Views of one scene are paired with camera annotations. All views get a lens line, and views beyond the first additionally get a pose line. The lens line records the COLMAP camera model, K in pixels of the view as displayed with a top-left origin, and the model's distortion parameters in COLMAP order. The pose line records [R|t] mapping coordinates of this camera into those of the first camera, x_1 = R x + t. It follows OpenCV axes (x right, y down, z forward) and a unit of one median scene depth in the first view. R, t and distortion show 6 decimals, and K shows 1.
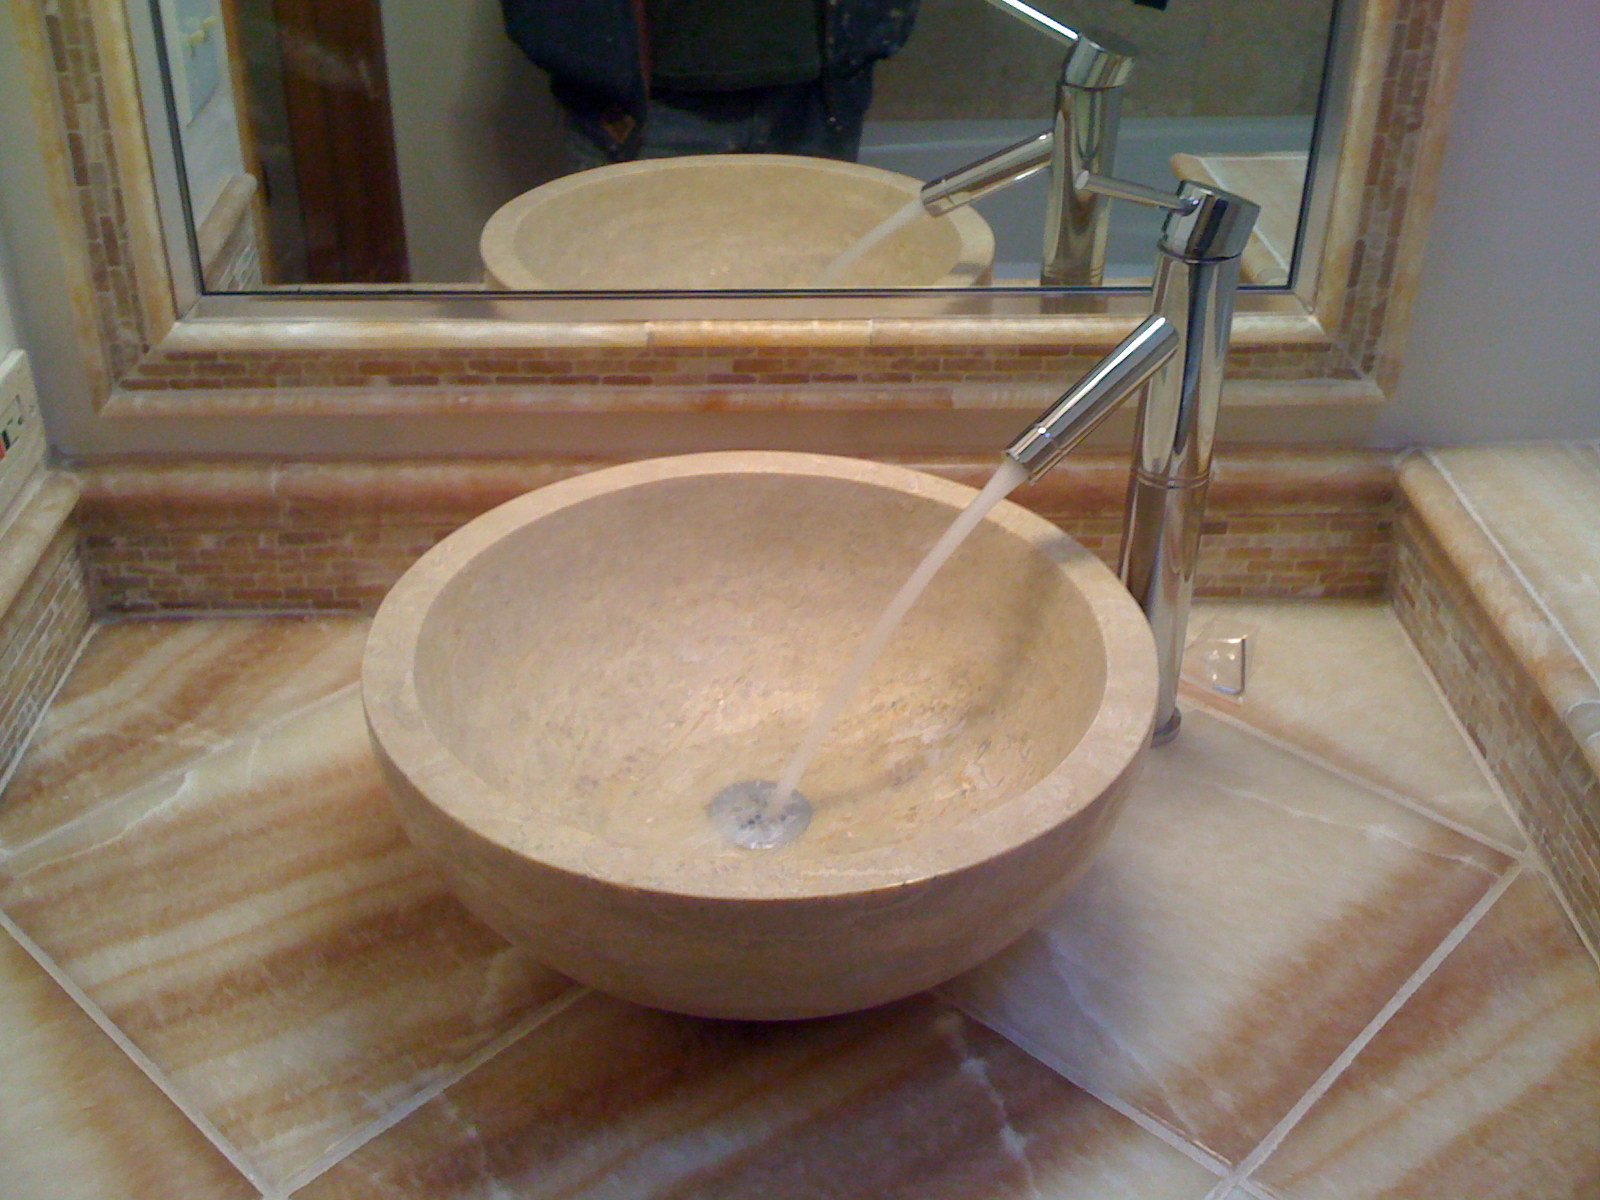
lens RADIAL K [[1764.8, 0, 797.7], [0, 1764.8, 567.9], [0, 0, 1]] dist [0.176302, -0.611715]
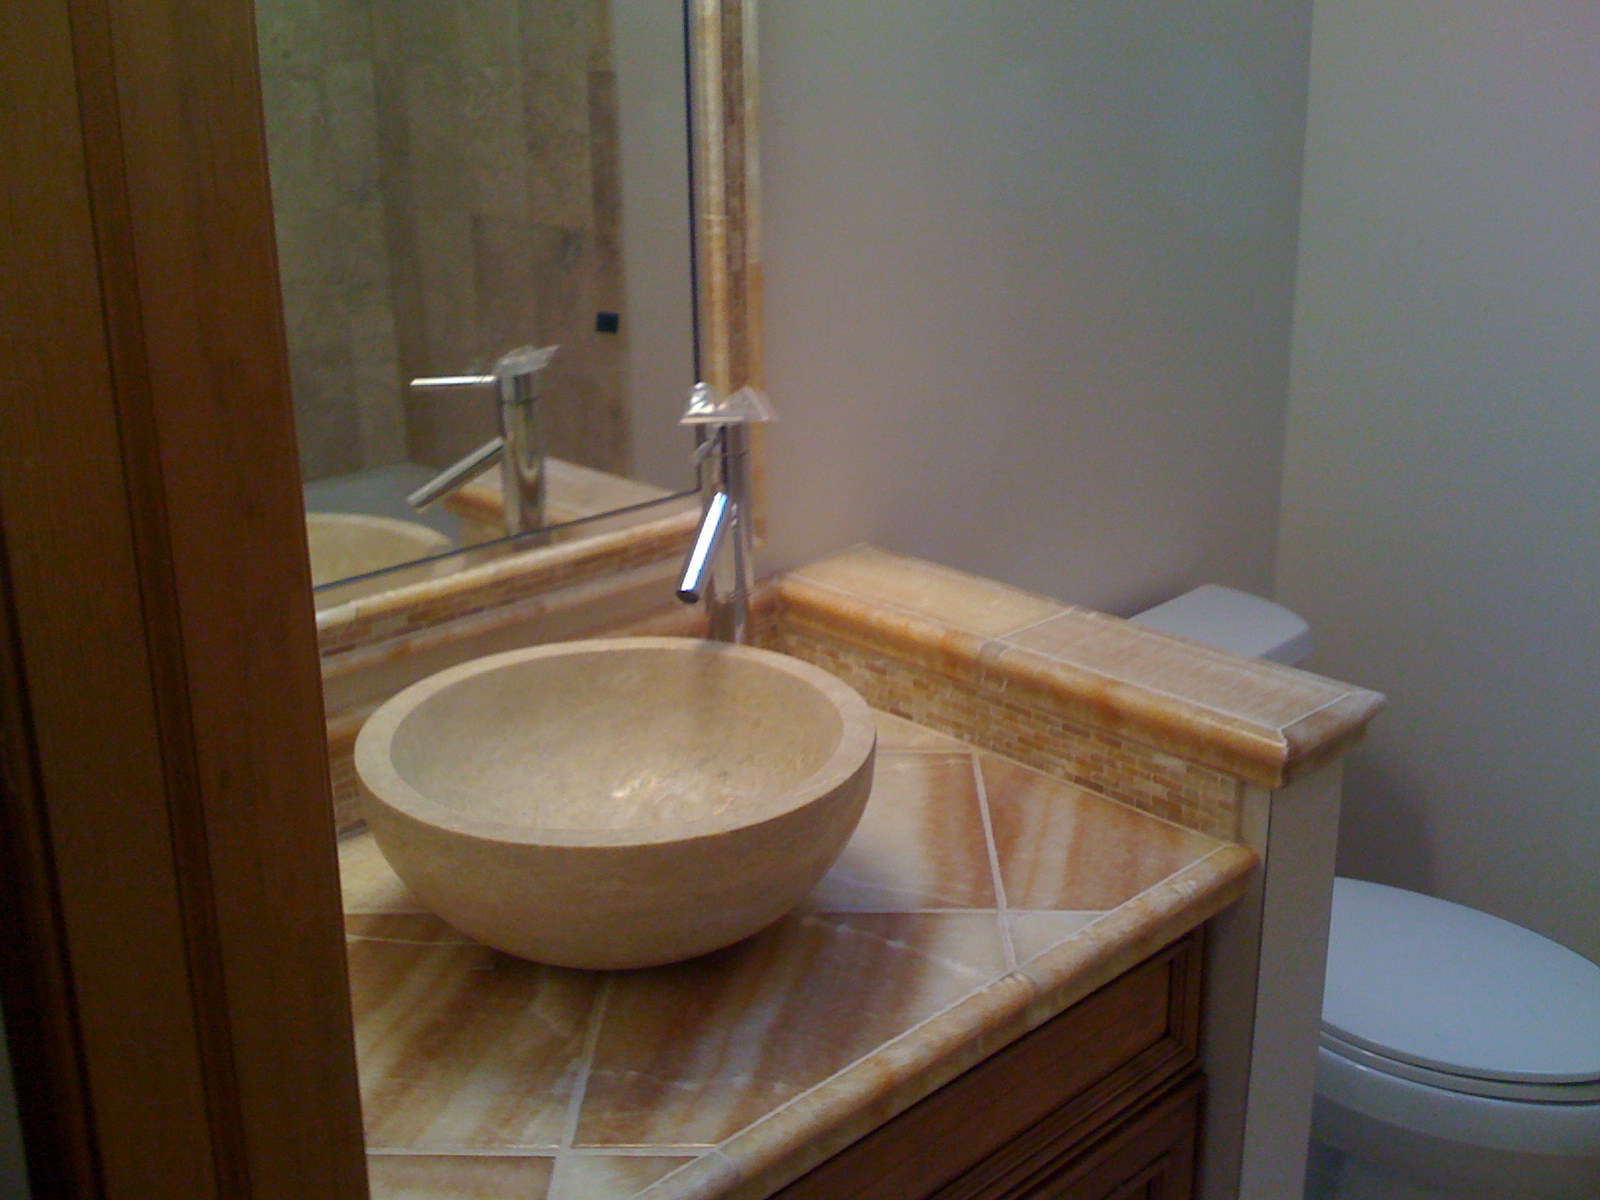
lens RADIAL K [[1764.8, 0, 797.7], [0, 1764.8, 567.9], [0, 0, 1]] dist [0.176302, -0.611715]
pose [[0.741343, -0.225239, 0.632201, -0.725144], [0.361645, 0.927606, -0.093594, 0.093008], [-0.565352, 0.298018, 0.769131, -0.258422]]
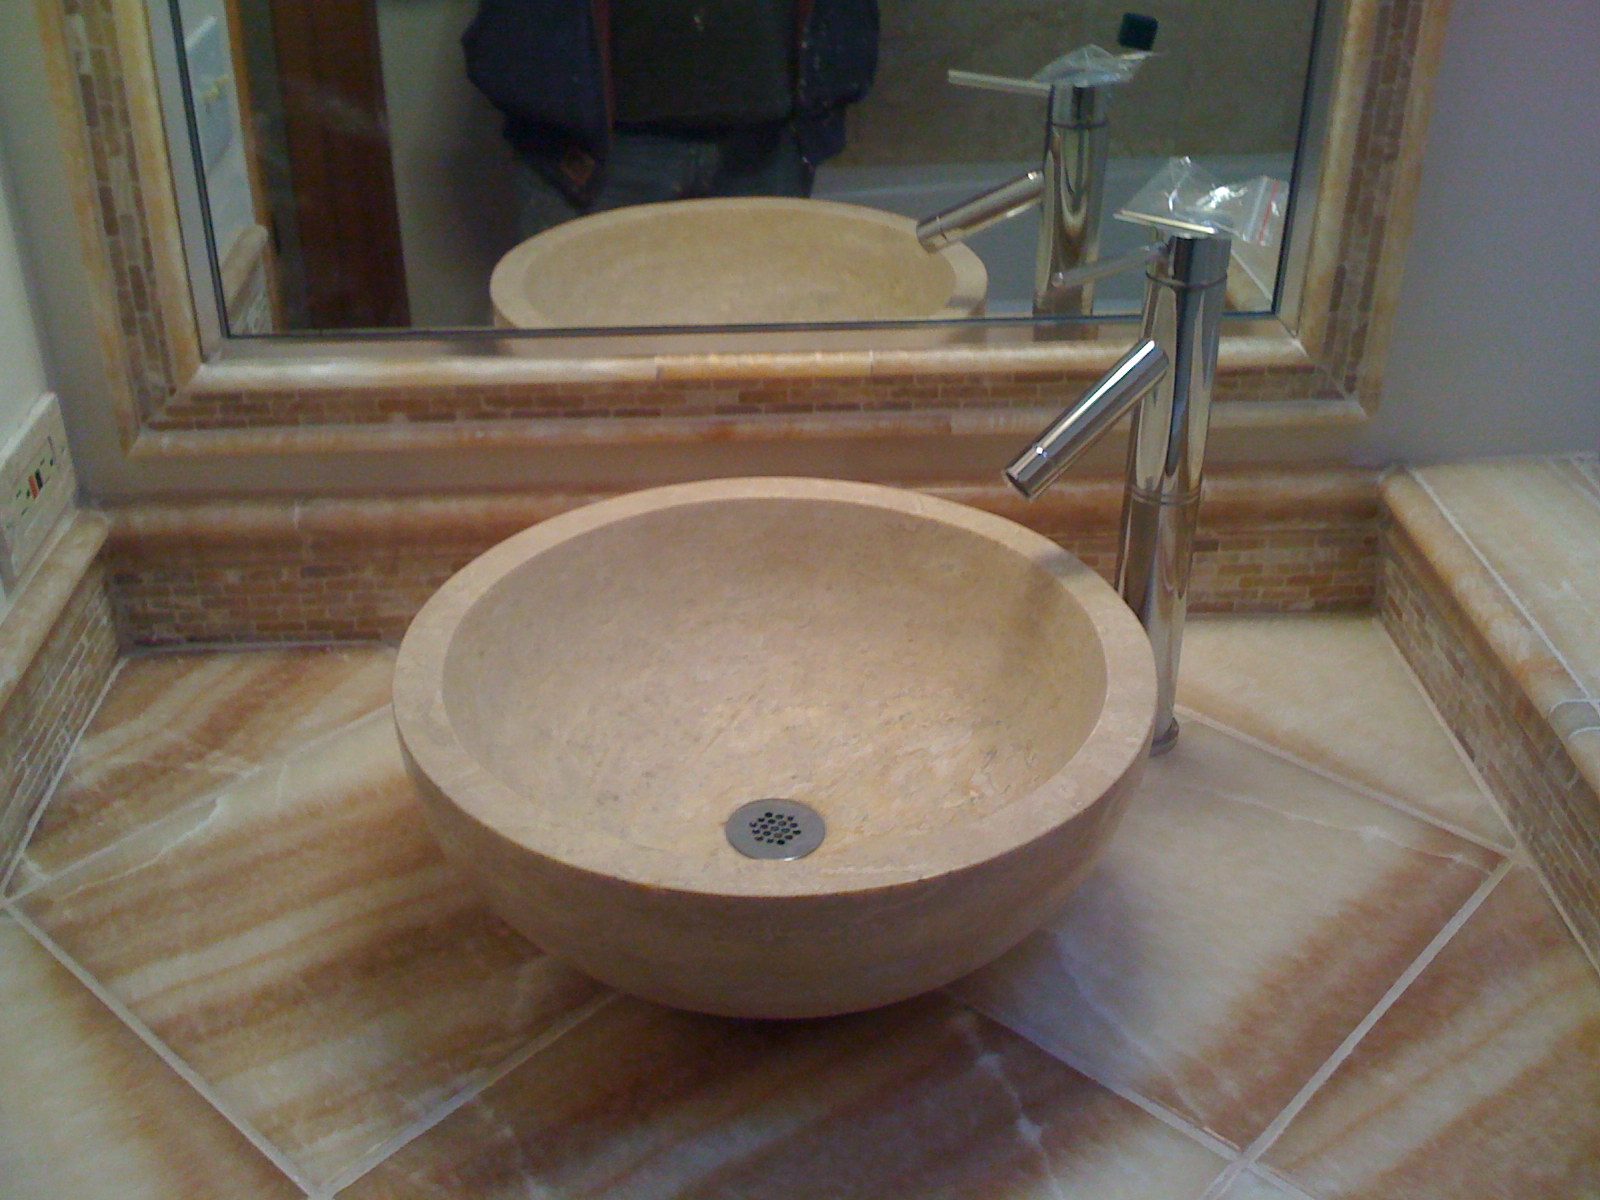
lens RADIAL K [[1774.2, 0, 795.0], [0, 1774.2, 555.4], [0, 0, 1]] dist [0.191372, -0.663637]
pose [[0.999823, -0.018140, 0.004924, -0.011455], [0.018290, 0.999307, -0.032433, 0.014278], [-0.004332, 0.032517, 0.999462, -0.043703]]
